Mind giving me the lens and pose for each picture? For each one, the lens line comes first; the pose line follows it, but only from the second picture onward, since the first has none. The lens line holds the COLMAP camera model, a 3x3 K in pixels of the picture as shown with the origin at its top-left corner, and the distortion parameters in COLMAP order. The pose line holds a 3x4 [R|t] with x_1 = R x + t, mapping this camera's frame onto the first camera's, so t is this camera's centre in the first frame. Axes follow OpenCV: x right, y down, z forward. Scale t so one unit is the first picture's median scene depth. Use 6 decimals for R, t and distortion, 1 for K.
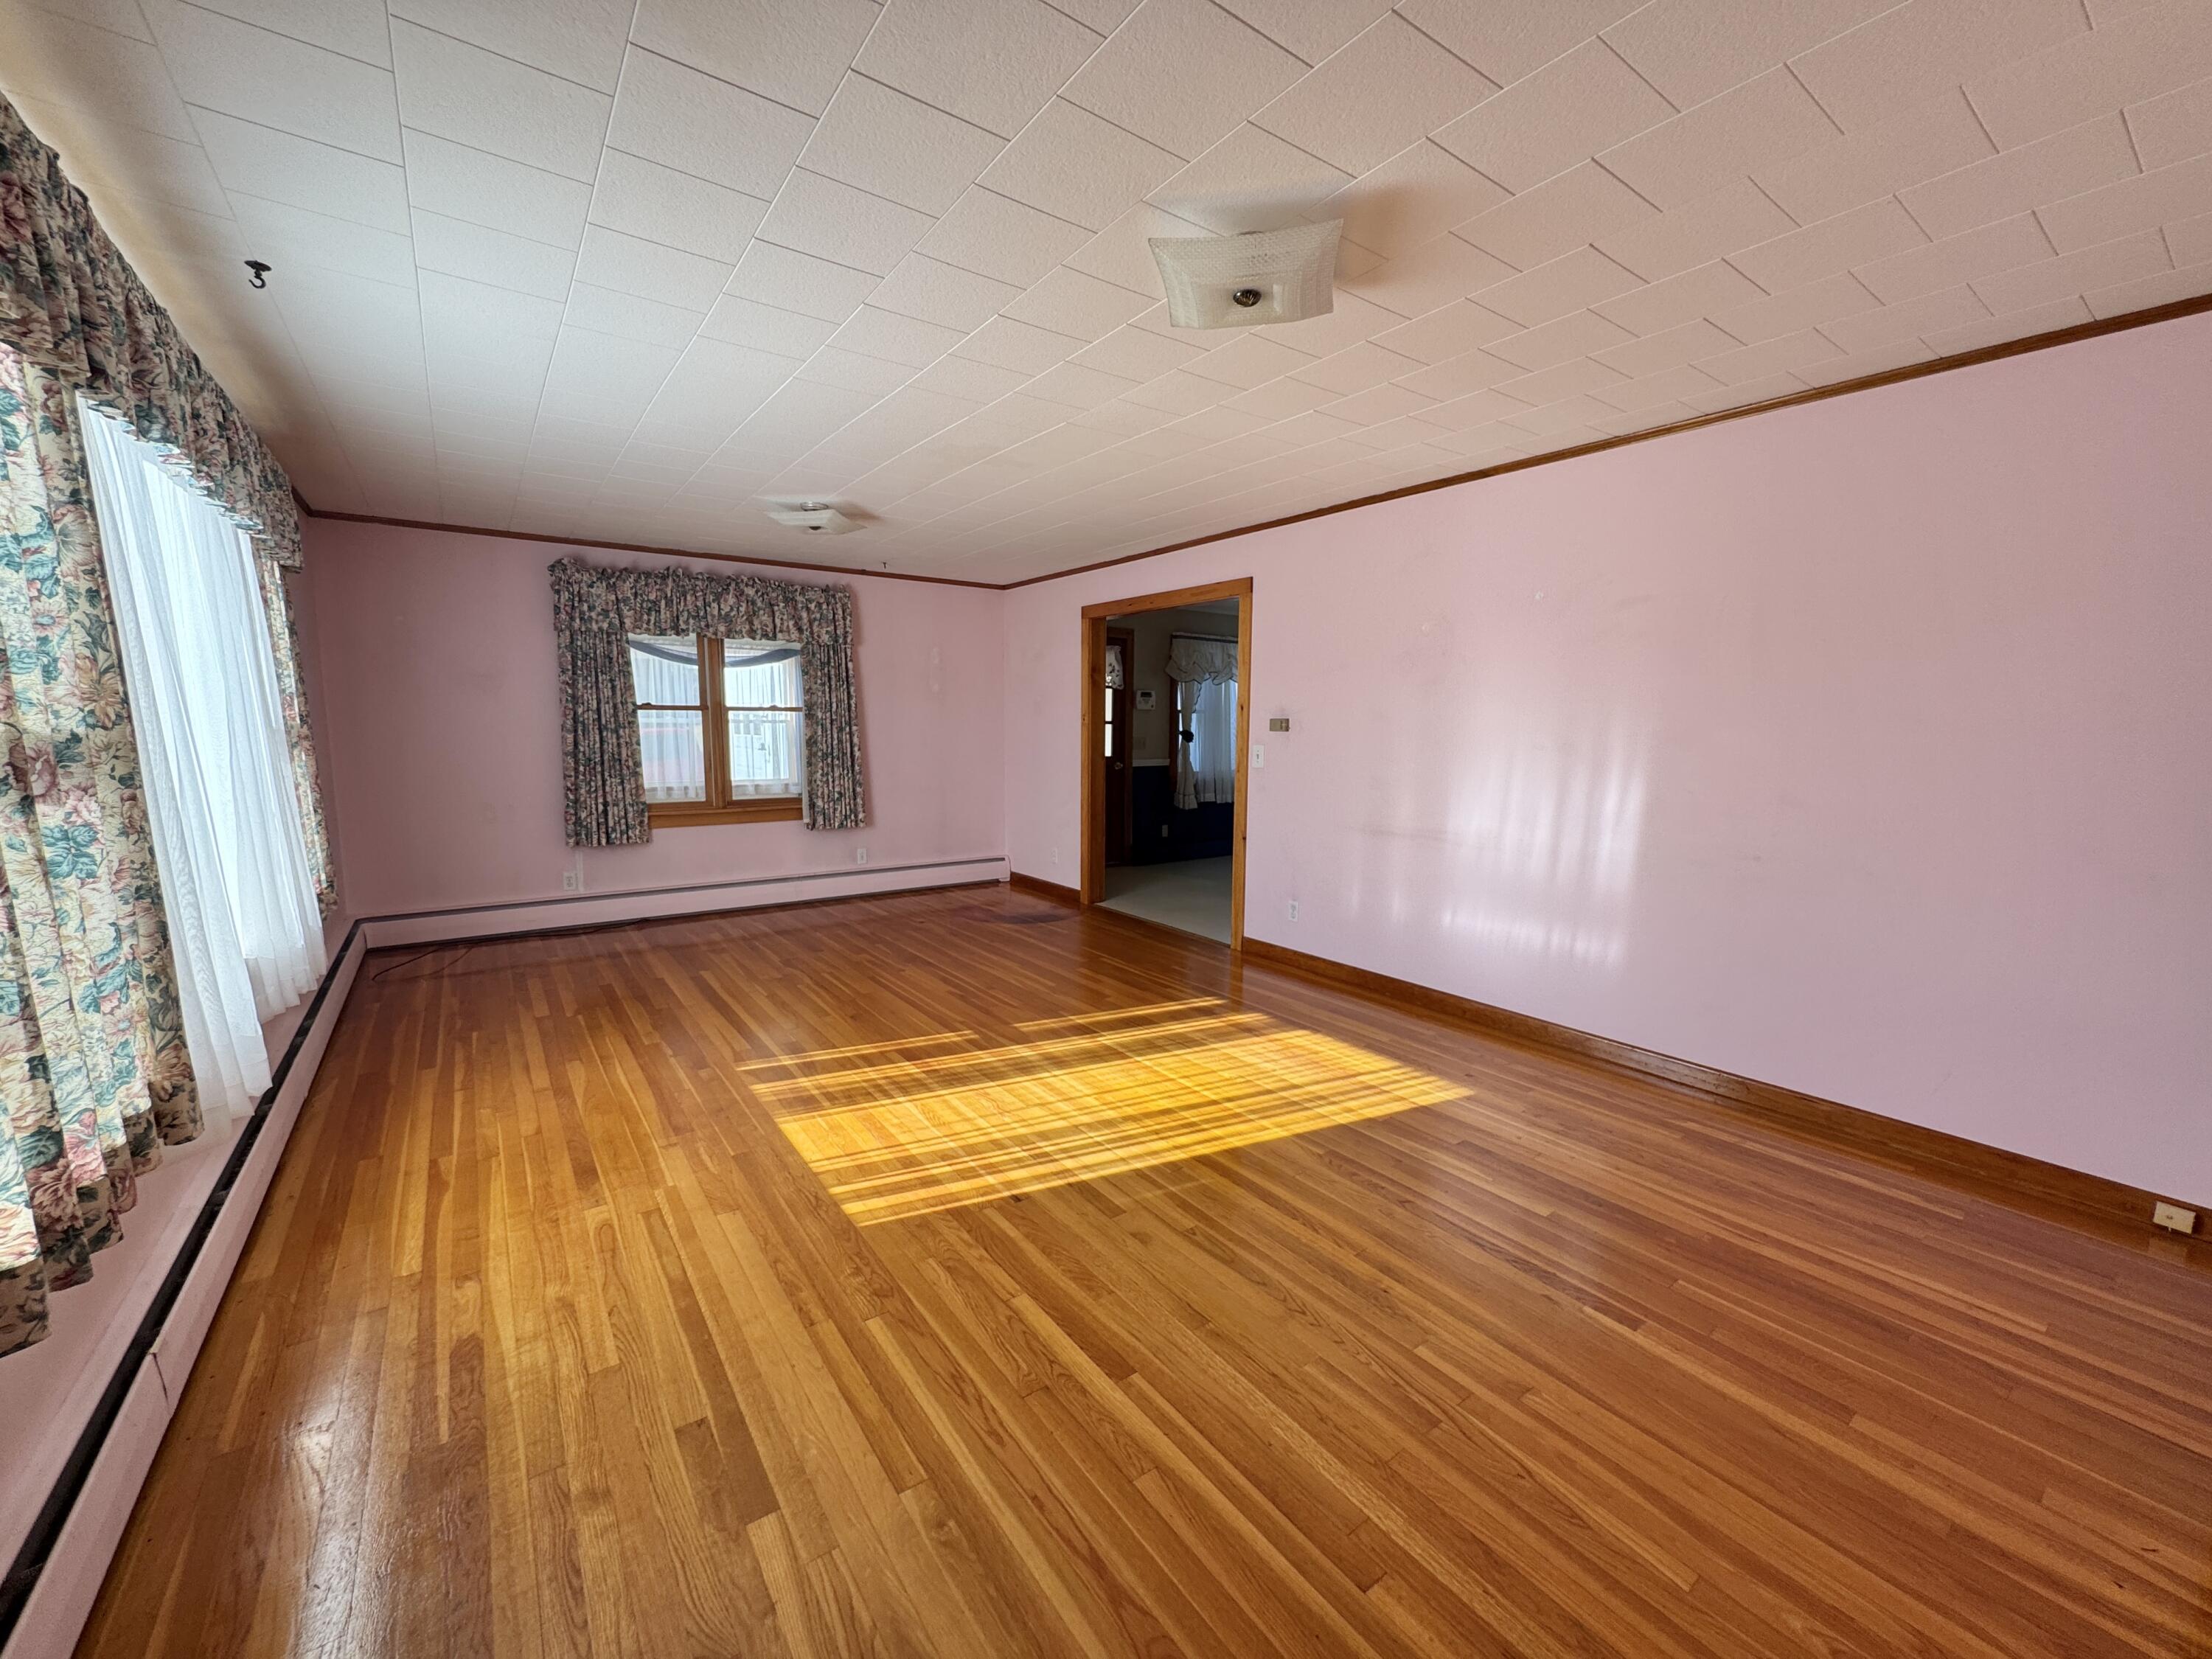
lens RADIAL K [[882.5, 0, 1106.2], [0, 882.5, 823.8], [0, 0, 1]] dist [-0.002137, -0.000325]
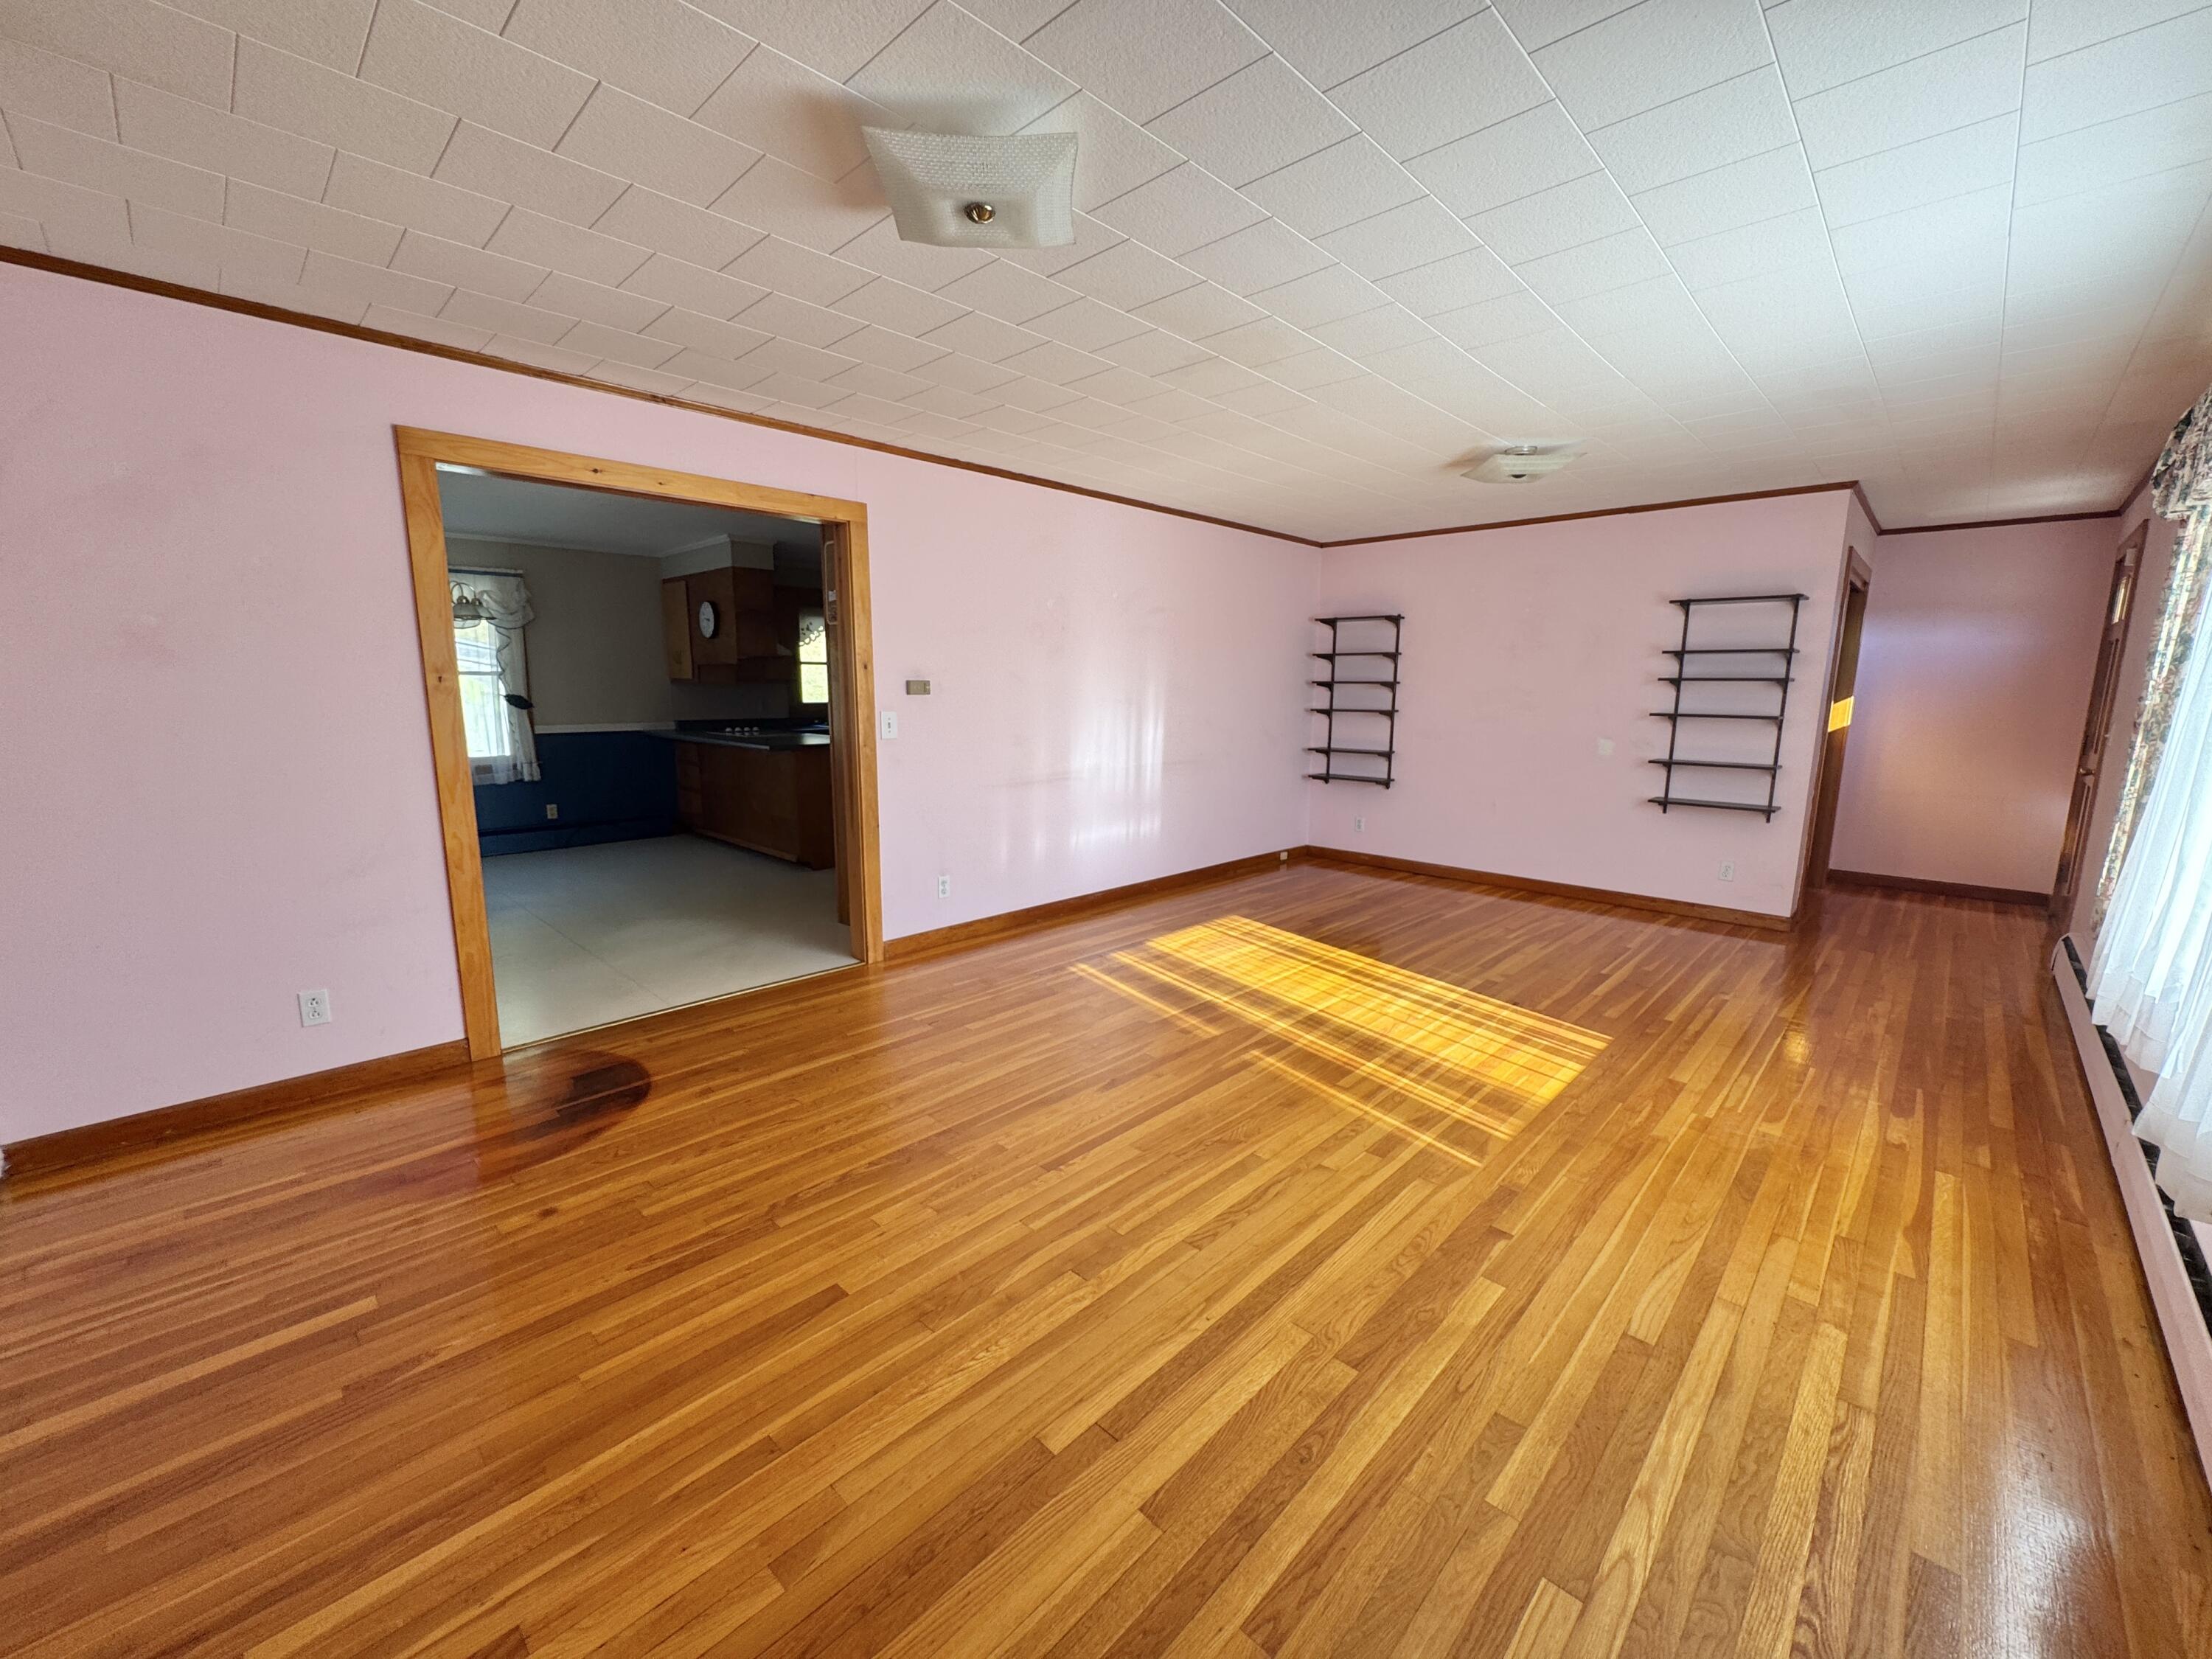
lens RADIAL K [[882.5, 0, 1106.3], [0, 882.5, 834.6], [0, 0, 1]] dist [-0.002137, -0.000325]
pose [[-0.174144, -0.173560, 0.969304, -1.035029], [0.105183, 0.975435, 0.193555, -0.171247], [-0.979086, 0.135661, -0.151611, 1.383683]]
